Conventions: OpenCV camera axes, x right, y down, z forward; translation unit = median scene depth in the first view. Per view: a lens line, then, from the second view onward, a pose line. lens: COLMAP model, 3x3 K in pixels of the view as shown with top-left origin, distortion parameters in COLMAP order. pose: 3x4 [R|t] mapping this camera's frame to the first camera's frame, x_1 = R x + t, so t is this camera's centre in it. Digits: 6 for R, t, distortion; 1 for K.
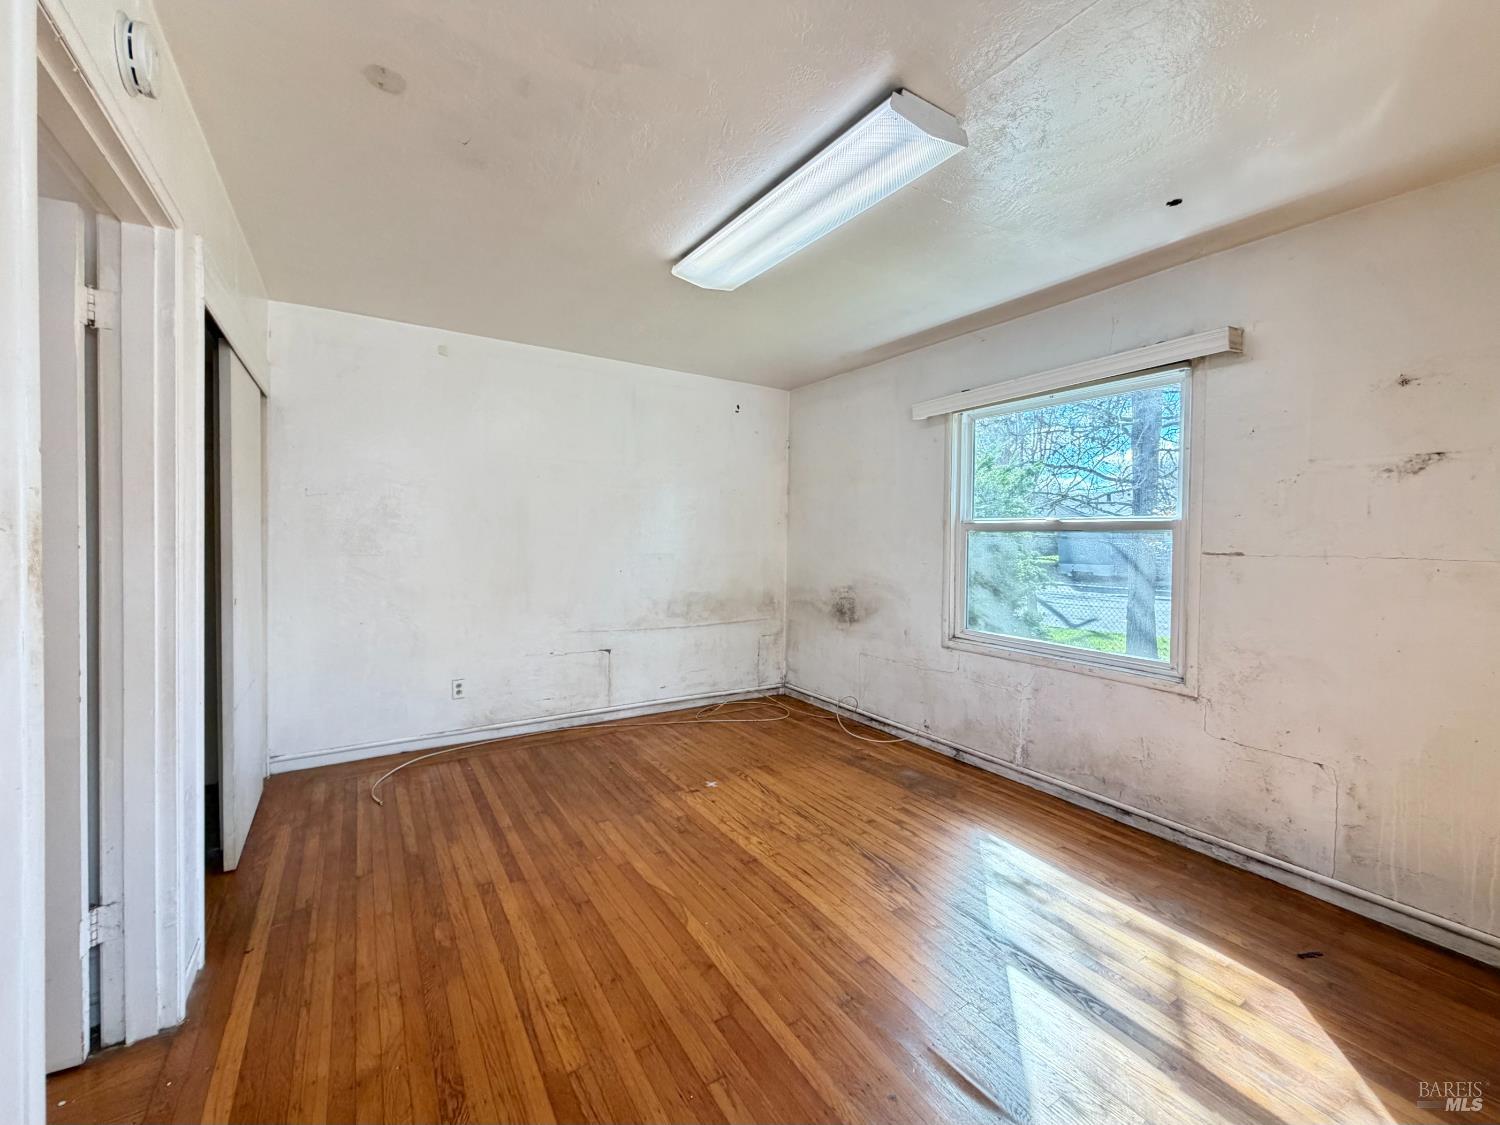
lens RADIAL K [[620.7, 0, 747.8], [0, 620.7, 561.7], [0, 0, 1]] dist [-0.000676, -0.000668]
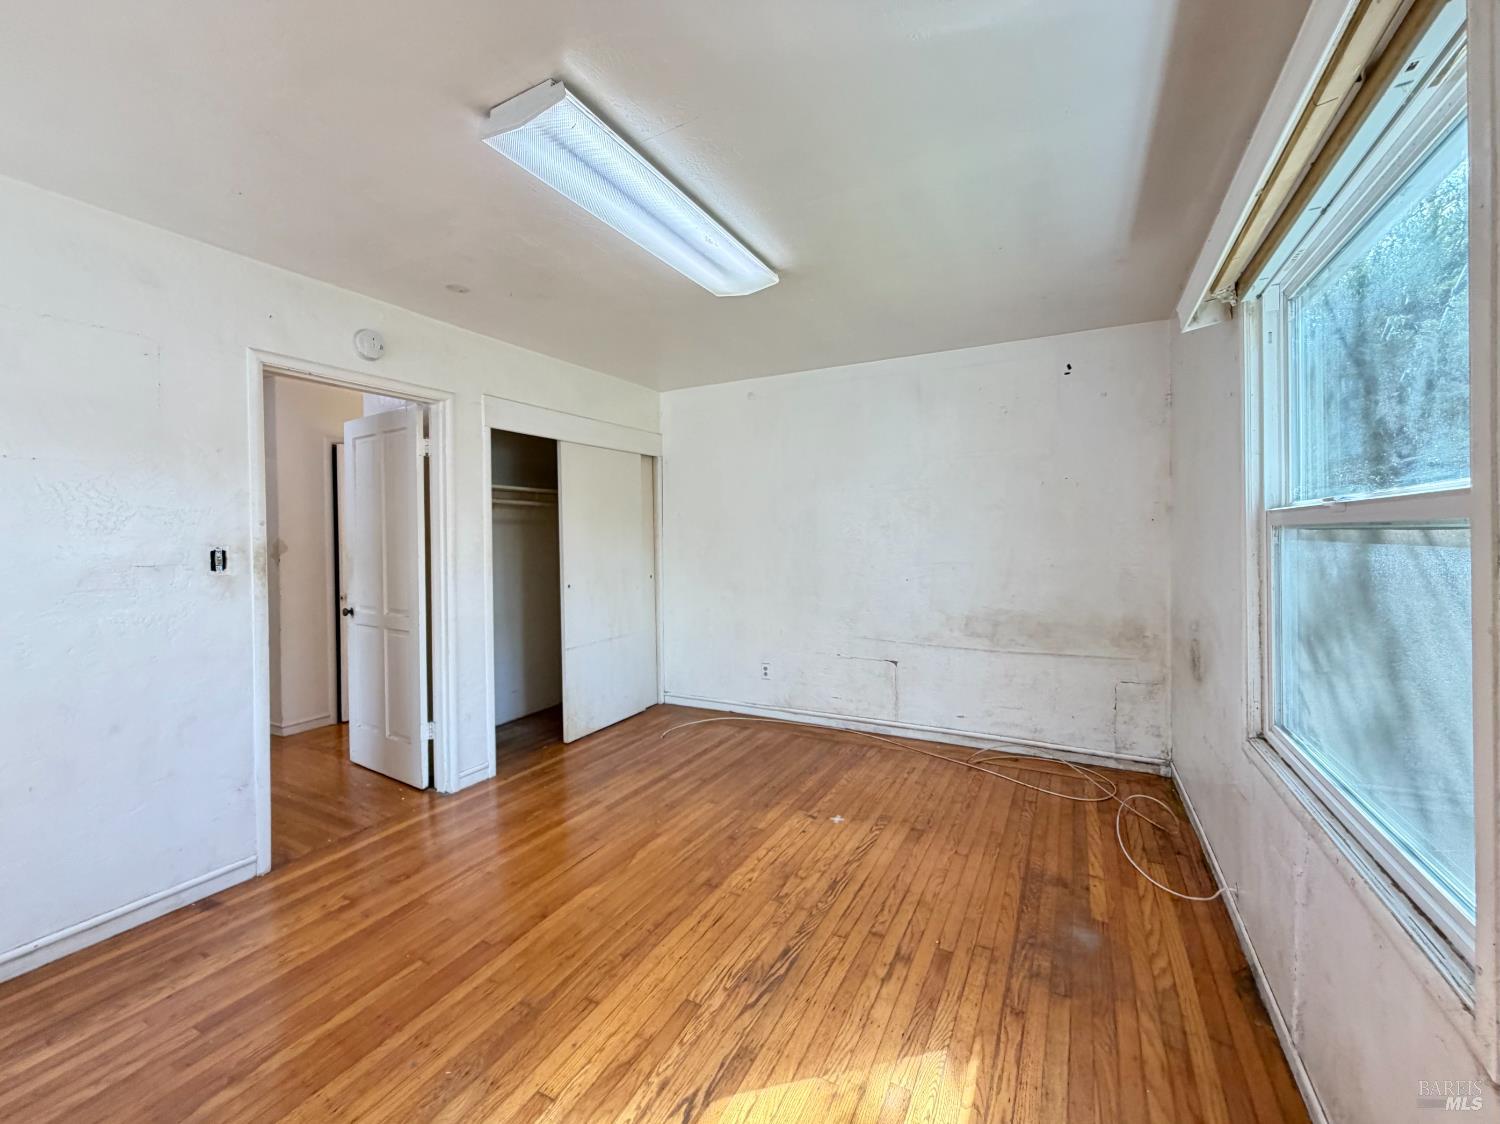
lens RADIAL K [[620.7, 0, 740.4], [0, 620.7, 556.4], [0, 0, 1]] dist [-0.000676, -0.000668]
pose [[0.476623, 0.010199, -0.879049, 0.634927], [-0.019738, 0.999805, 0.000898, -0.020510], [0.878886, 0.016923, 0.476731, 0.420415]]
